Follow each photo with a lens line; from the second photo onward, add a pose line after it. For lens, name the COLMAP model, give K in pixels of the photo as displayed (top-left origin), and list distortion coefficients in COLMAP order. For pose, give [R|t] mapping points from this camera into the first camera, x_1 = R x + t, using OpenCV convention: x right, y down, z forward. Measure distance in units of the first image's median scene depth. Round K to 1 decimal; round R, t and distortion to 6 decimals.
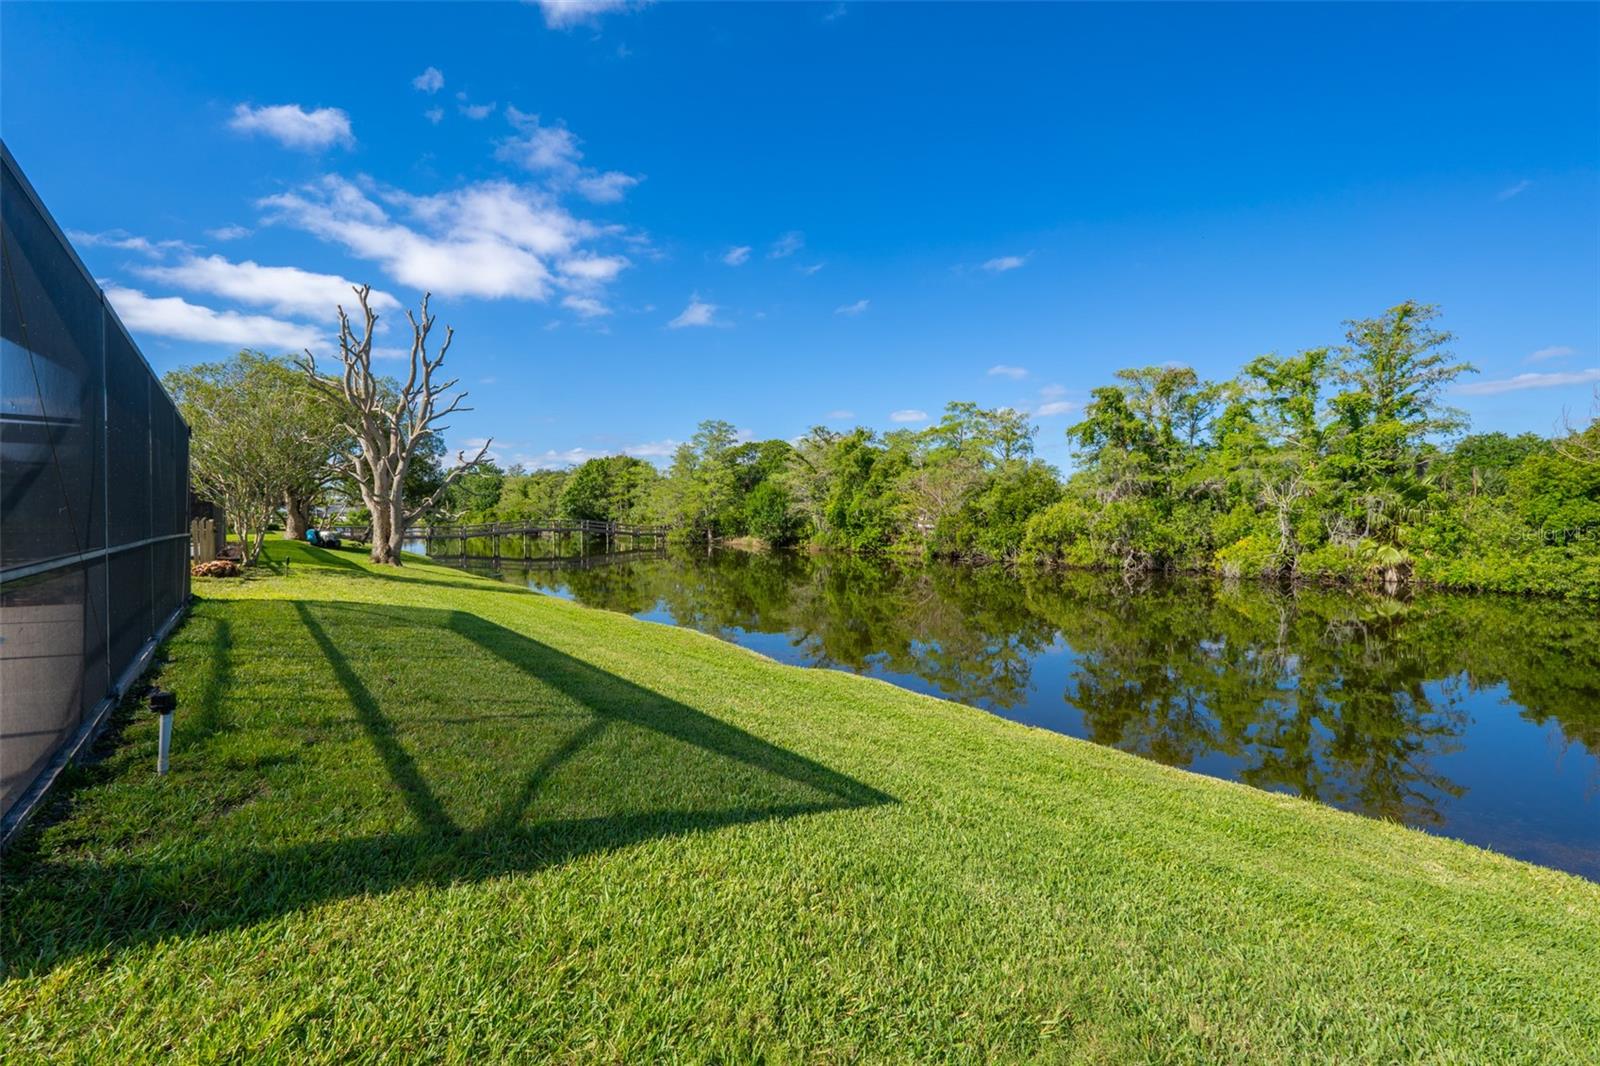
lens RADIAL K [[666.4, 0, 797.4], [0, 666.4, 528.4], [0, 0, 1]] dist [0.009850, -0.002367]
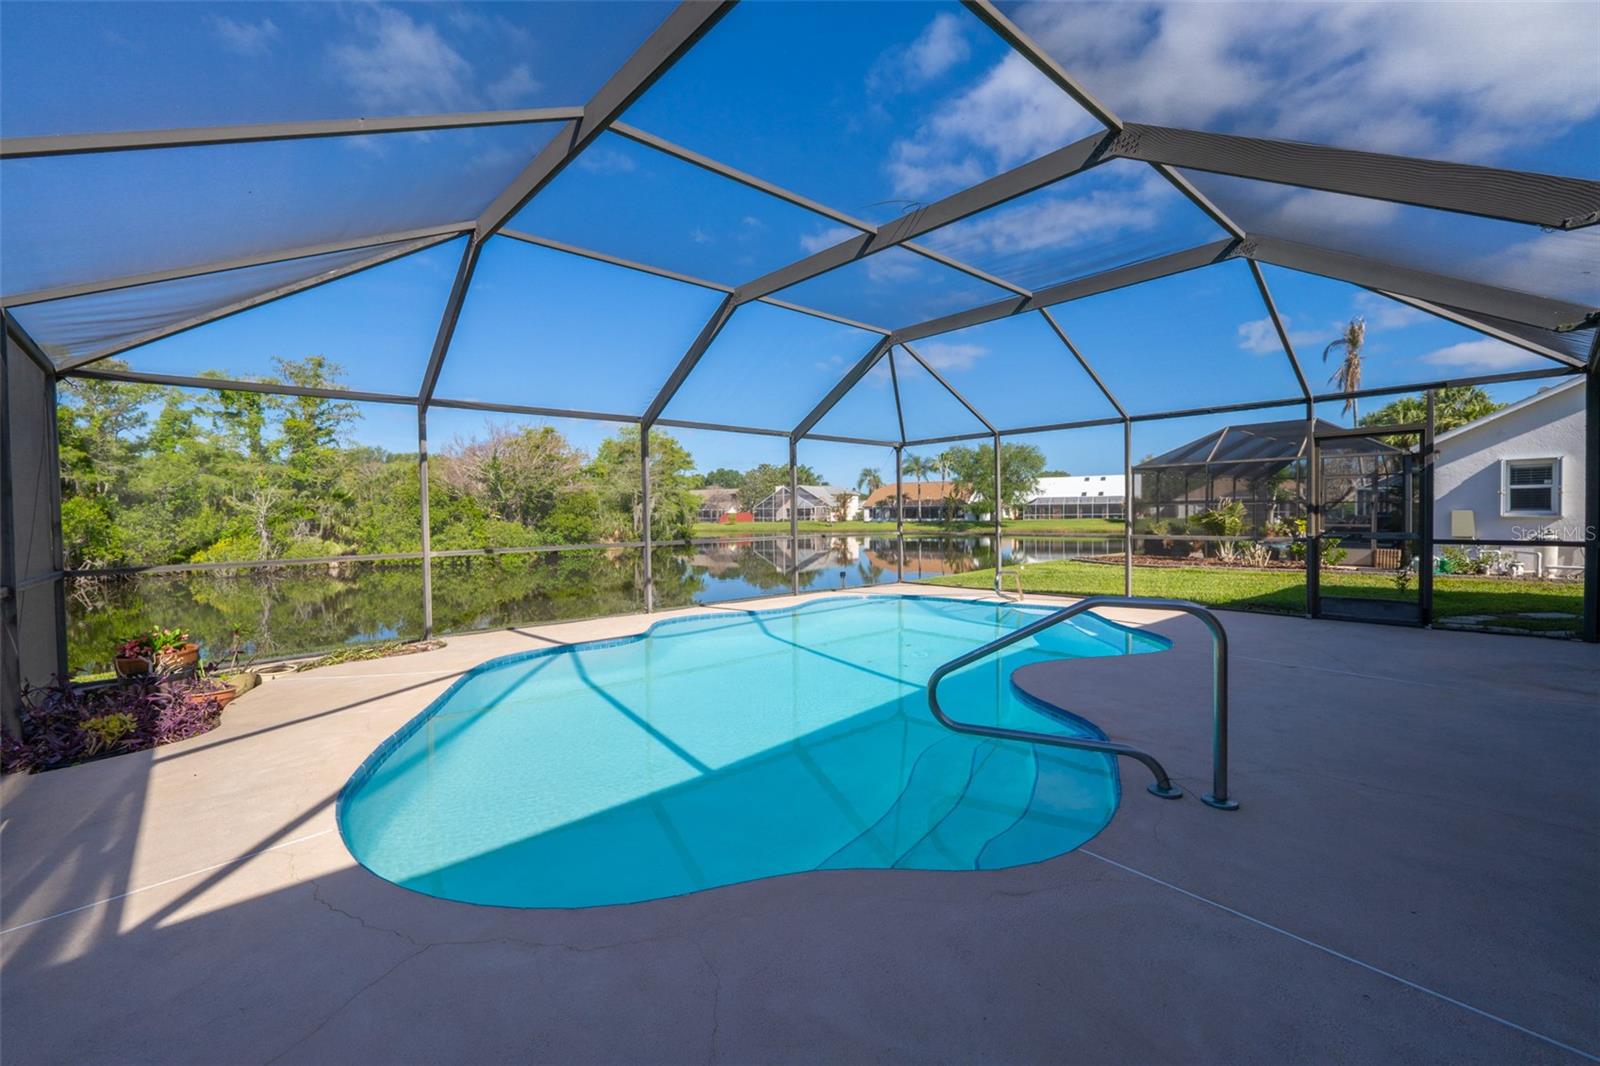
lens RADIAL K [[666.4, 0, 792.2], [0, 666.4, 526.5], [0, 0, 1]] dist [0.009850, -0.002367]
pose [[-0.036861, -0.020655, 0.999107, -0.454731], [0.025118, 0.999451, 0.021589, -0.007997], [-0.999005, 0.025892, -0.036322, 0.131348]]
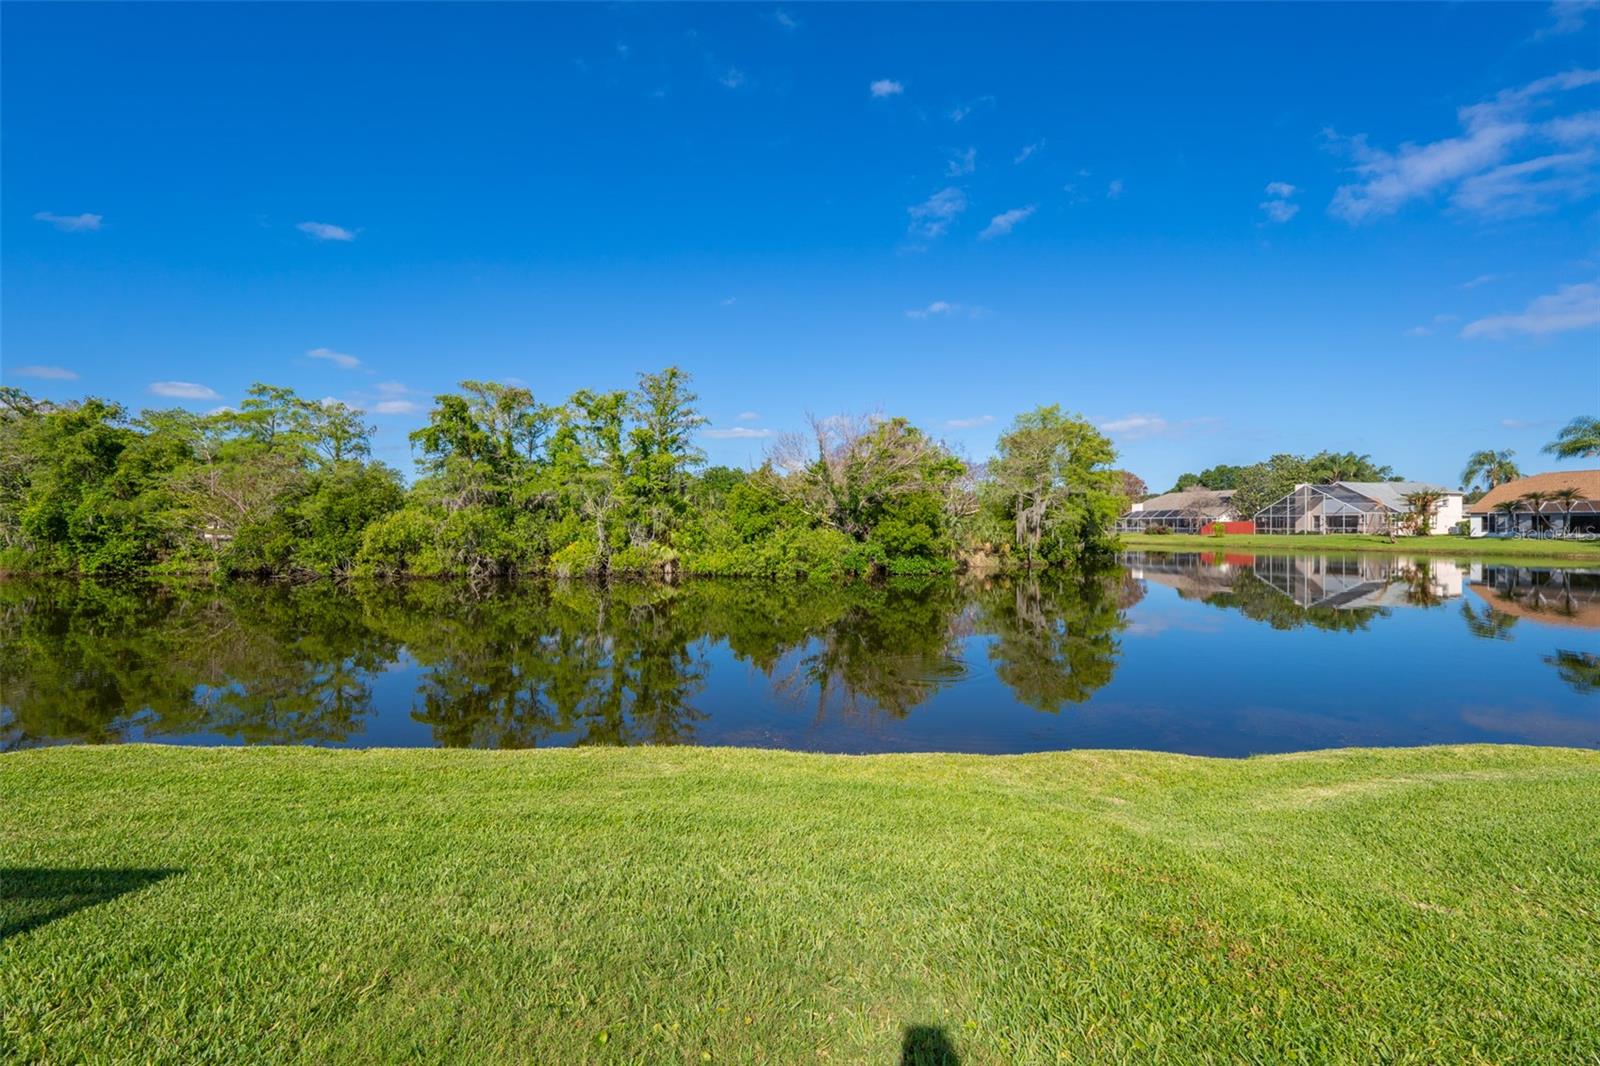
lens RADIAL K [[666.4, 0, 788.8], [0, 666.4, 529.8], [0, 0, 1]] dist [0.009850, -0.002367]
pose [[0.624913, -0.008727, 0.780646, -0.005039], [0.014814, 0.999890, -0.000681, -0.002278], [-0.780554, 0.011990, 0.624973, -0.024069]]
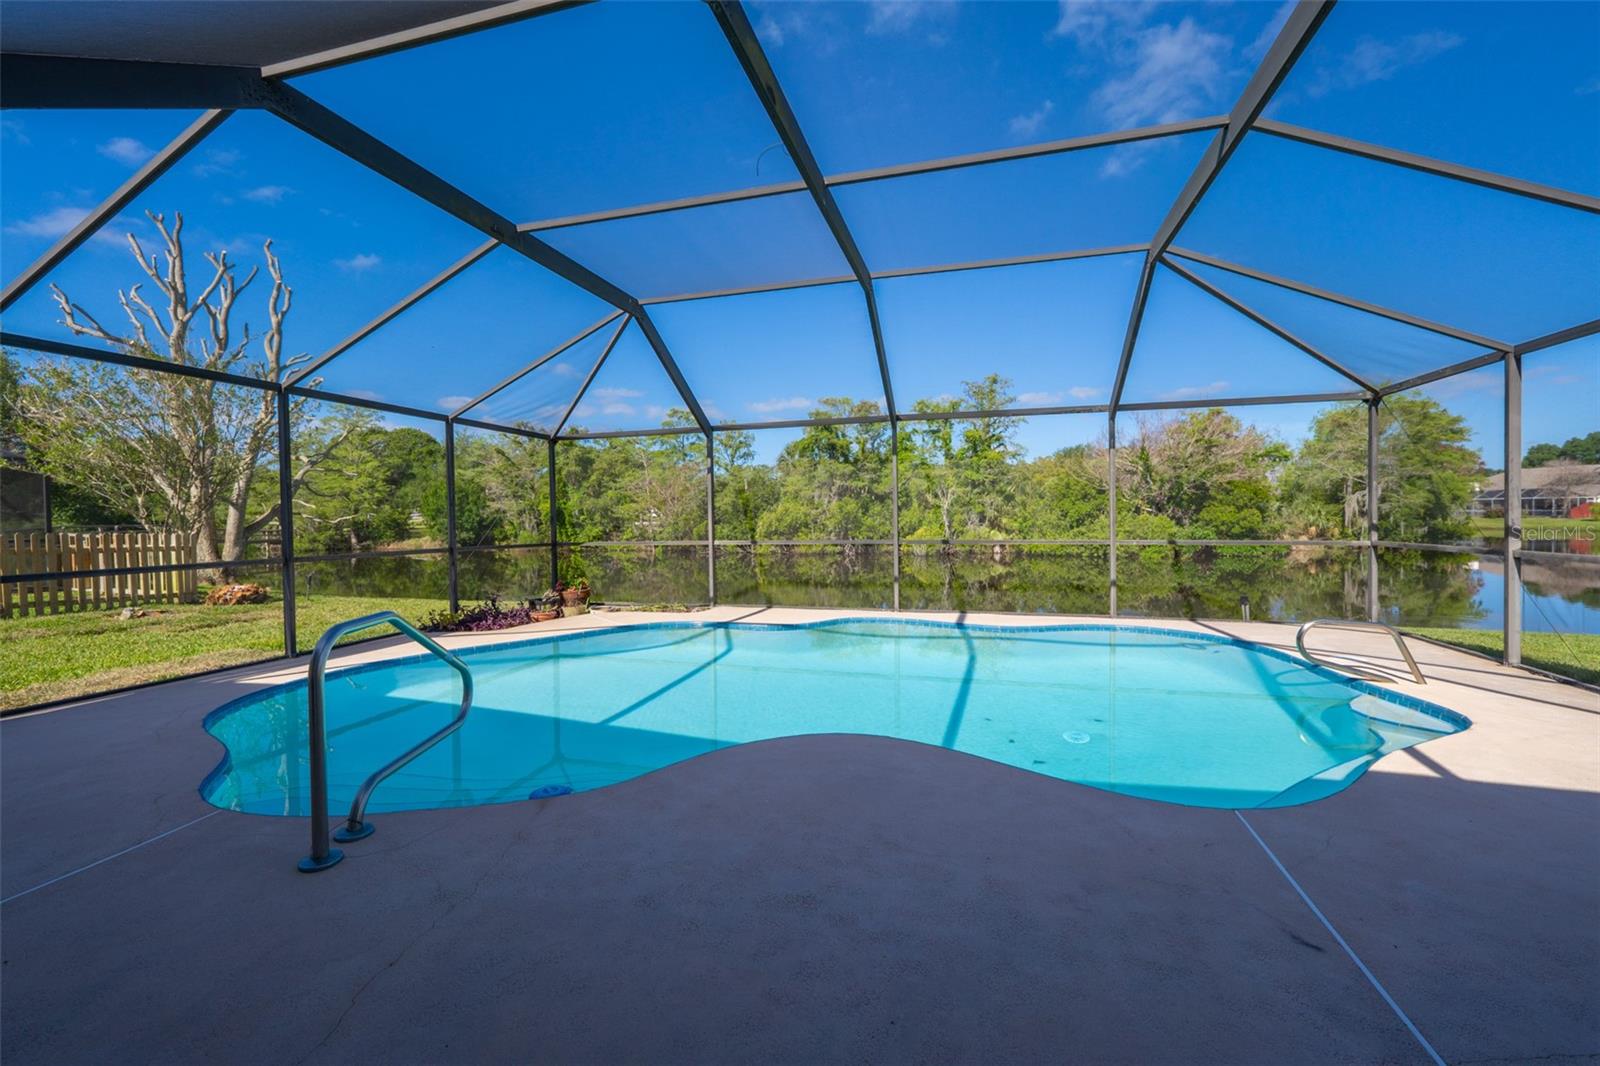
lens RADIAL K [[666.4, 0, 799.4], [0, 666.4, 528.7], [0, 0, 1]] dist [0.009850, -0.002367]
pose [[0.821157, -0.024124, 0.570193, -0.367729], [0.020770, 0.999708, 0.012384, -0.006270], [-0.570325, 0.001673, 0.821417, -0.018042]]
